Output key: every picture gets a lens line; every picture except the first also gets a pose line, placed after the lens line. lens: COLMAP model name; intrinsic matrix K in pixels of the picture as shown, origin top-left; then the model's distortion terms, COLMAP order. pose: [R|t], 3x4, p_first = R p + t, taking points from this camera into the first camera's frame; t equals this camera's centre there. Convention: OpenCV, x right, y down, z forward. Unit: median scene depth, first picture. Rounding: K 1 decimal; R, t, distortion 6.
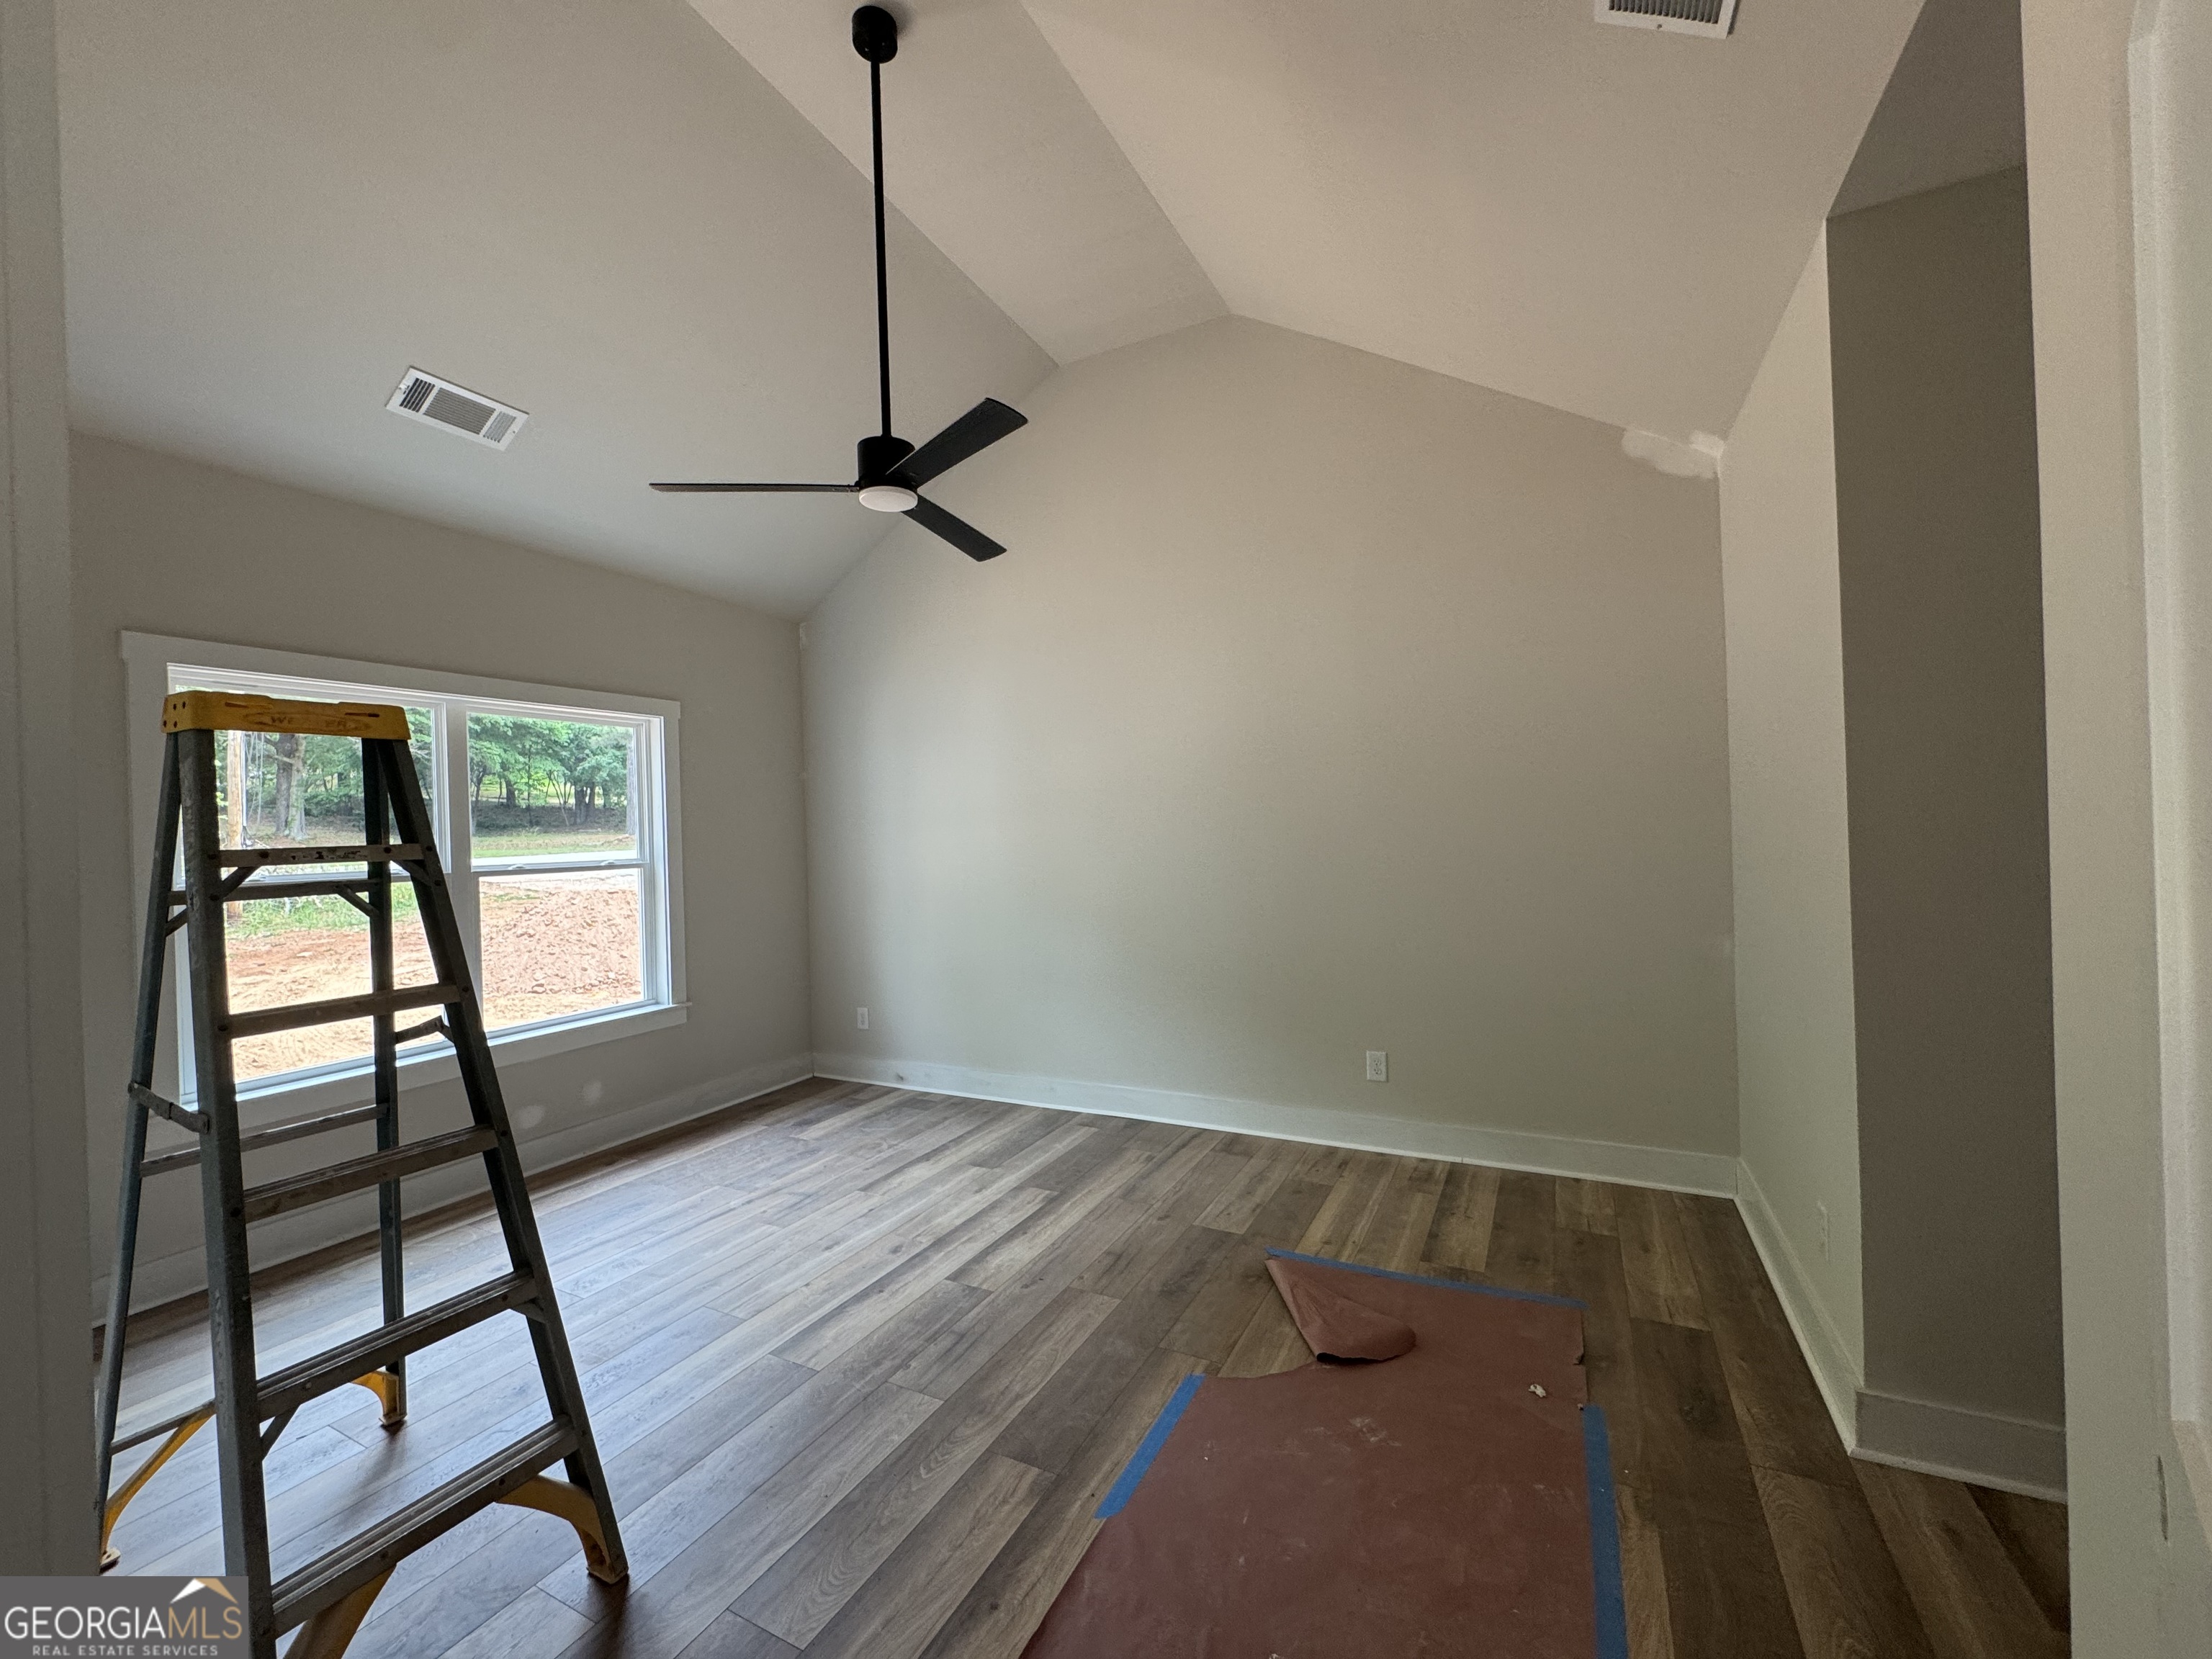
lens RADIAL K [[889.4, 0, 1098.3], [0, 889.4, 828.9], [0, 0, 1]] dist [-0.000508, -0.000081]
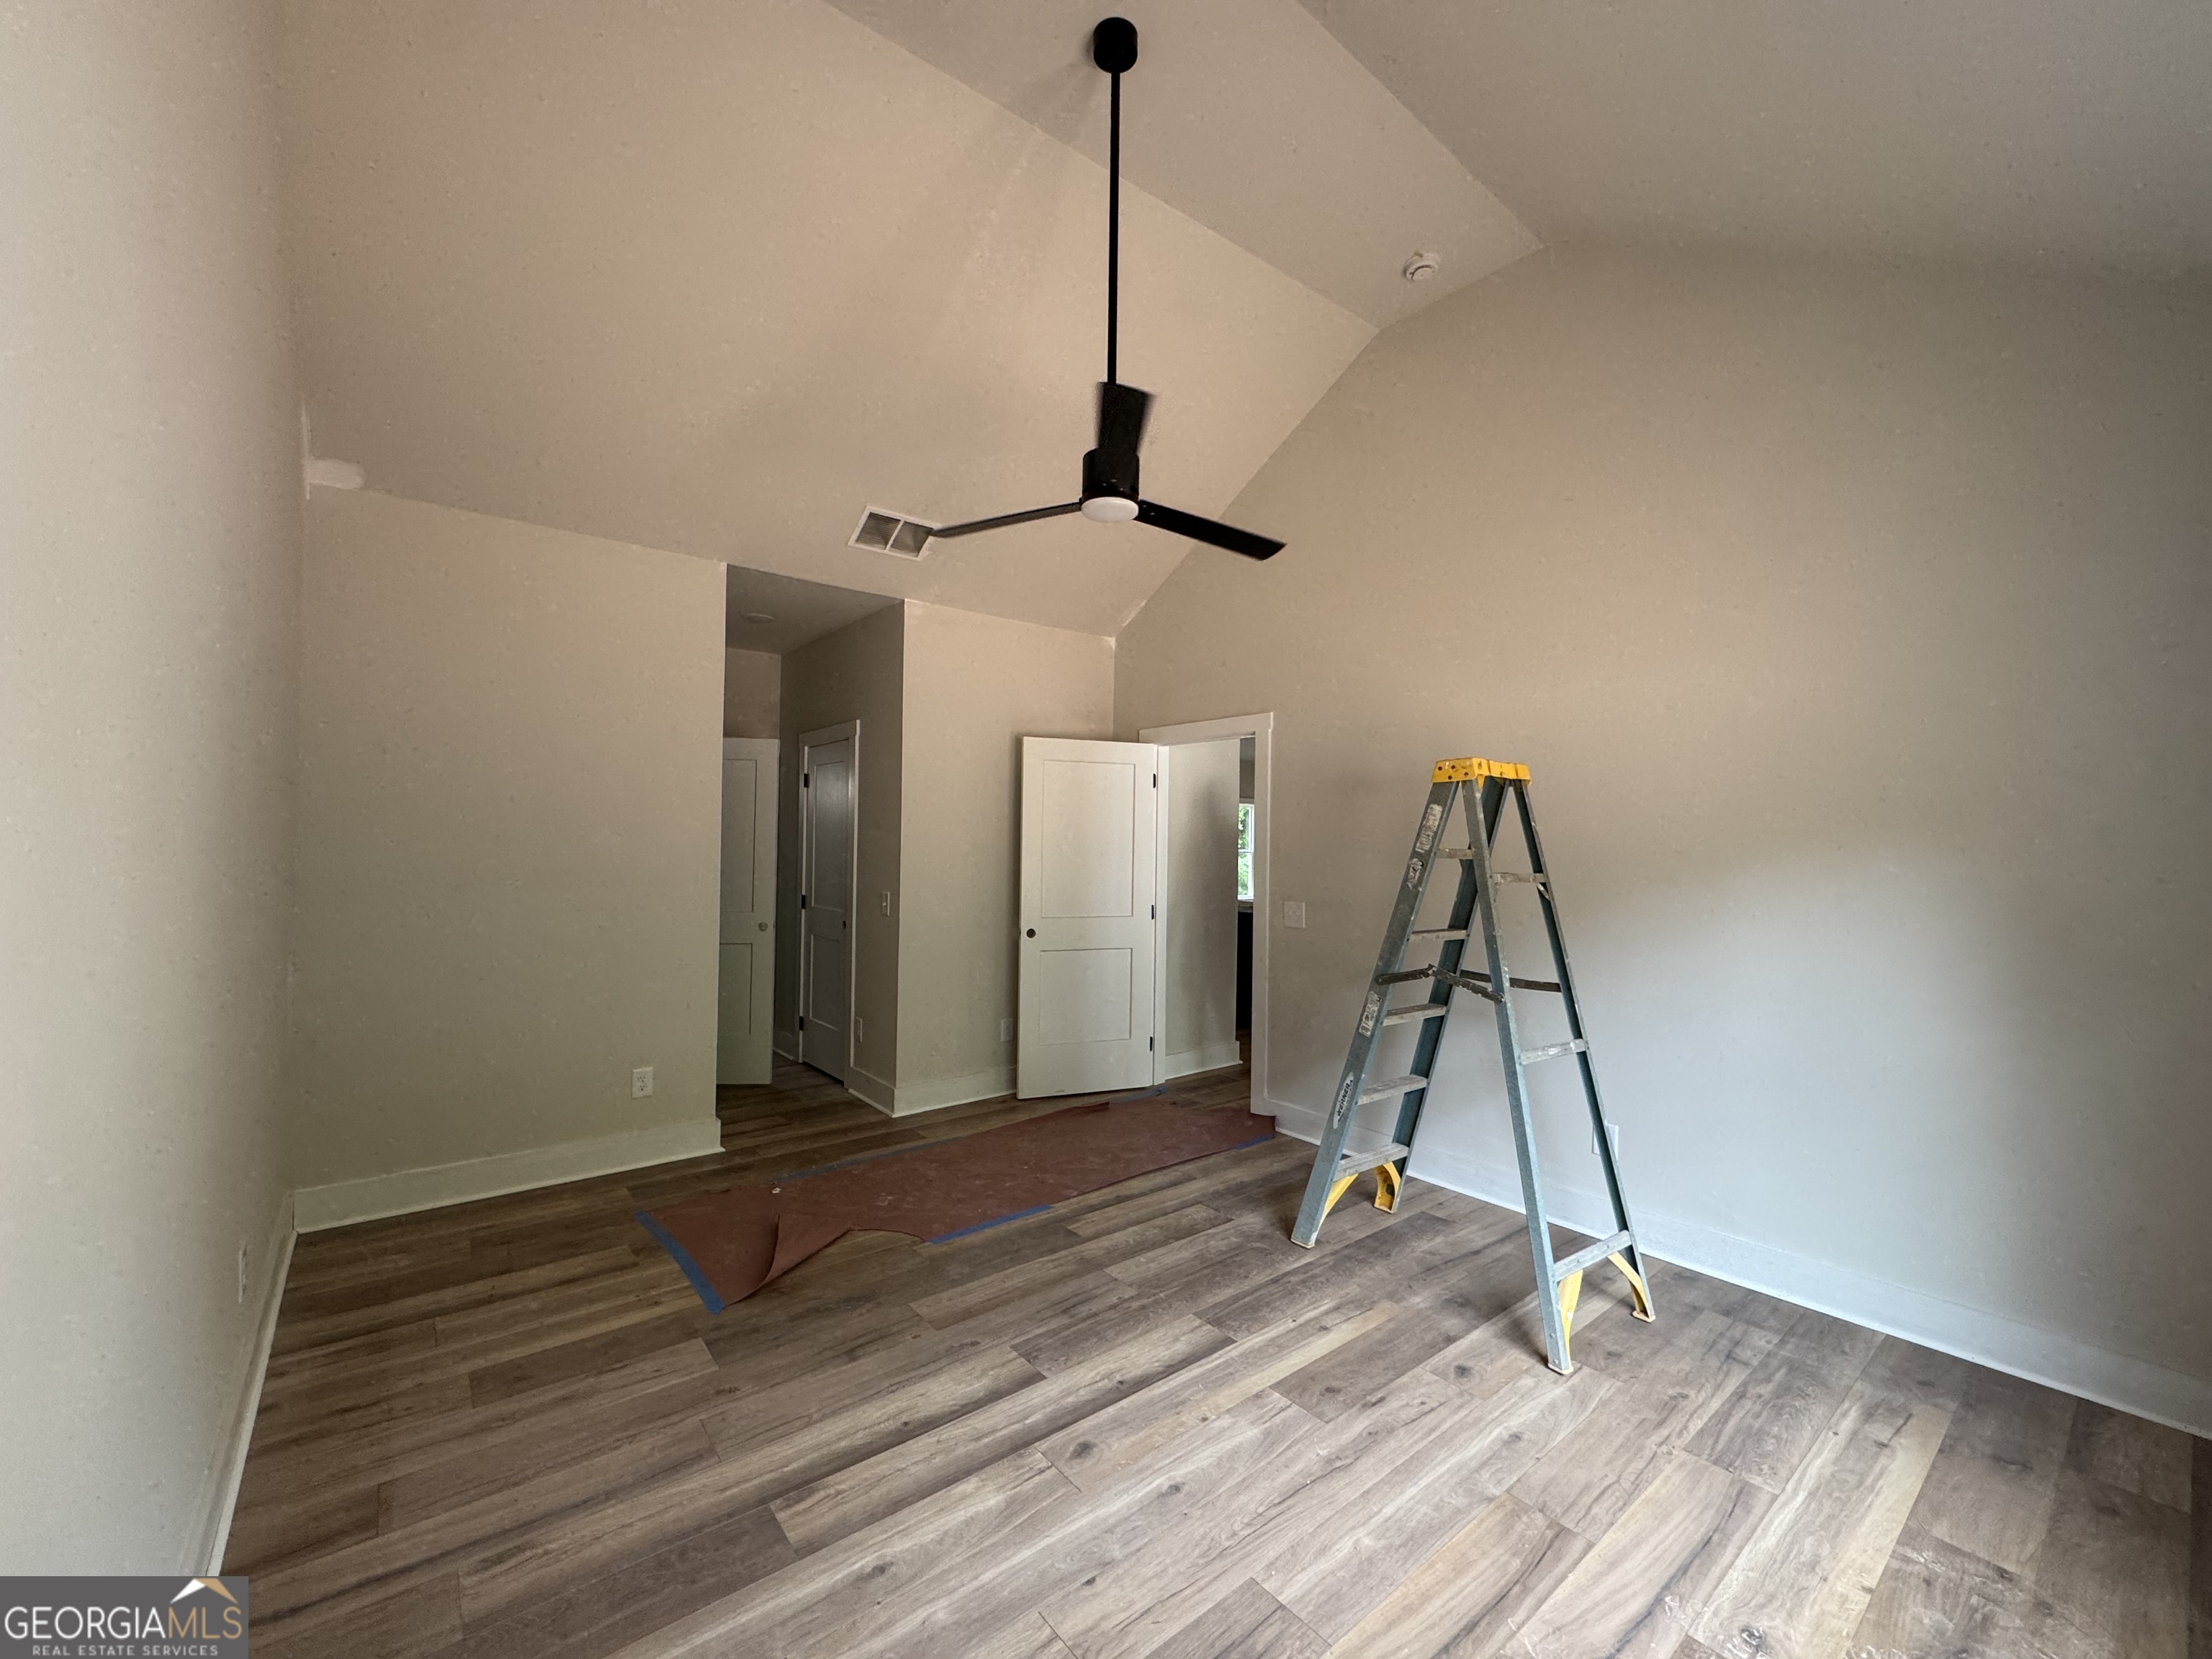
lens RADIAL K [[889.4, 0, 1098.3], [0, 889.4, 828.9], [0, 0, 1]] dist [-0.000508, -0.000081]
pose [[-0.915567, 0.027035, 0.401257, -0.548867], [0.012905, 0.999199, -0.037876, 0.019921], [-0.401959, -0.029499, -0.915182, 1.706077]]
